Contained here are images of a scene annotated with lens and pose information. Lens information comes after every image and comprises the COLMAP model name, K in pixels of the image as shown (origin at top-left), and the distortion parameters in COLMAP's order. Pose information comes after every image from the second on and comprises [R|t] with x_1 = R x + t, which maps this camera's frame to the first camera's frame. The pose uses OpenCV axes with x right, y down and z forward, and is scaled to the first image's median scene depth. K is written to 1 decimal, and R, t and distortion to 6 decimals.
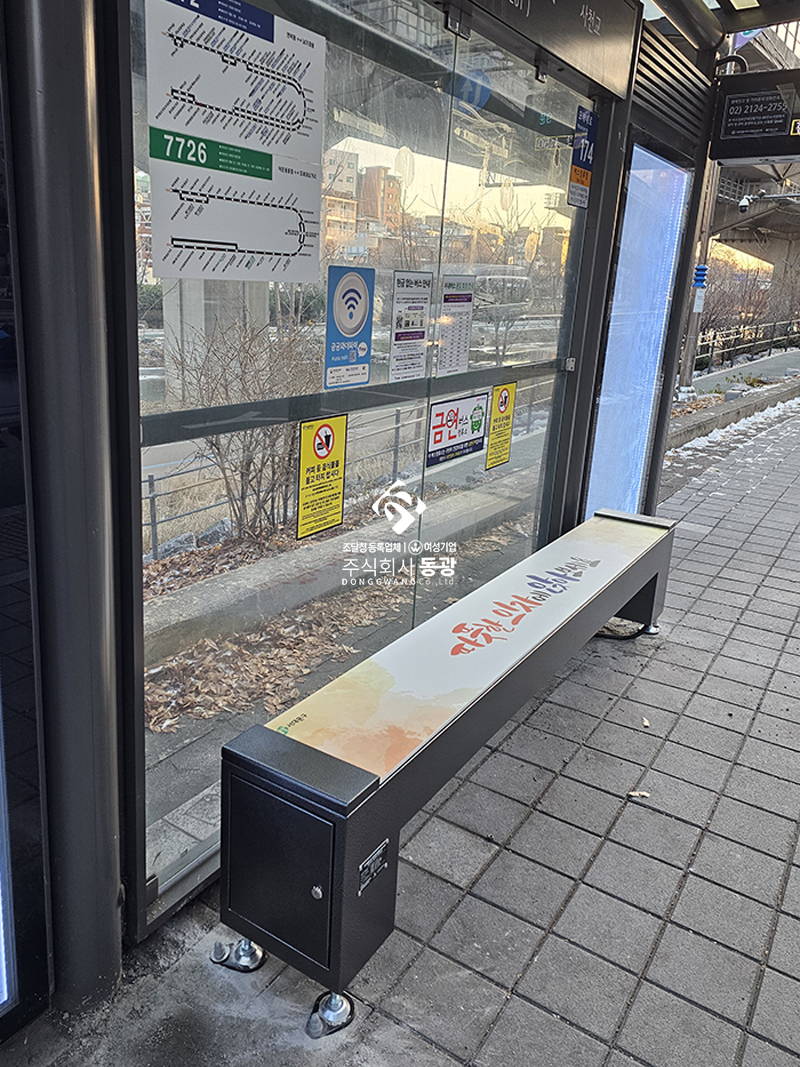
lens RADIAL K [[782.3, 0, 398.4], [0, 782.3, 560.7], [0, 0, 1]] dist [0.128179, -0.078045]
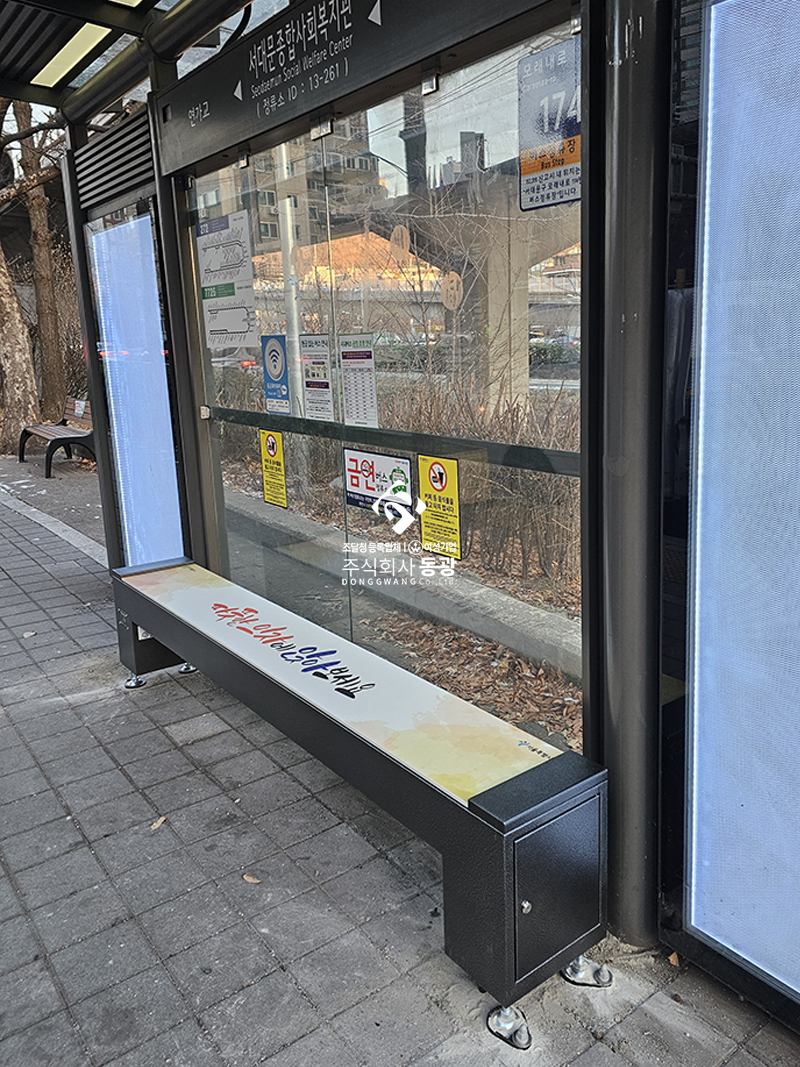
lens RADIAL K [[790.7, 0, 403.1], [0, 790.7, 560.7], [0, 0, 1]] dist [0.074732, -0.006513]
pose [[-0.346573, 0.222498, -0.911253, 1.102633], [-0.301520, 0.893480, 0.332835, -0.468093], [0.888241, 0.390113, -0.242569, 1.451822]]
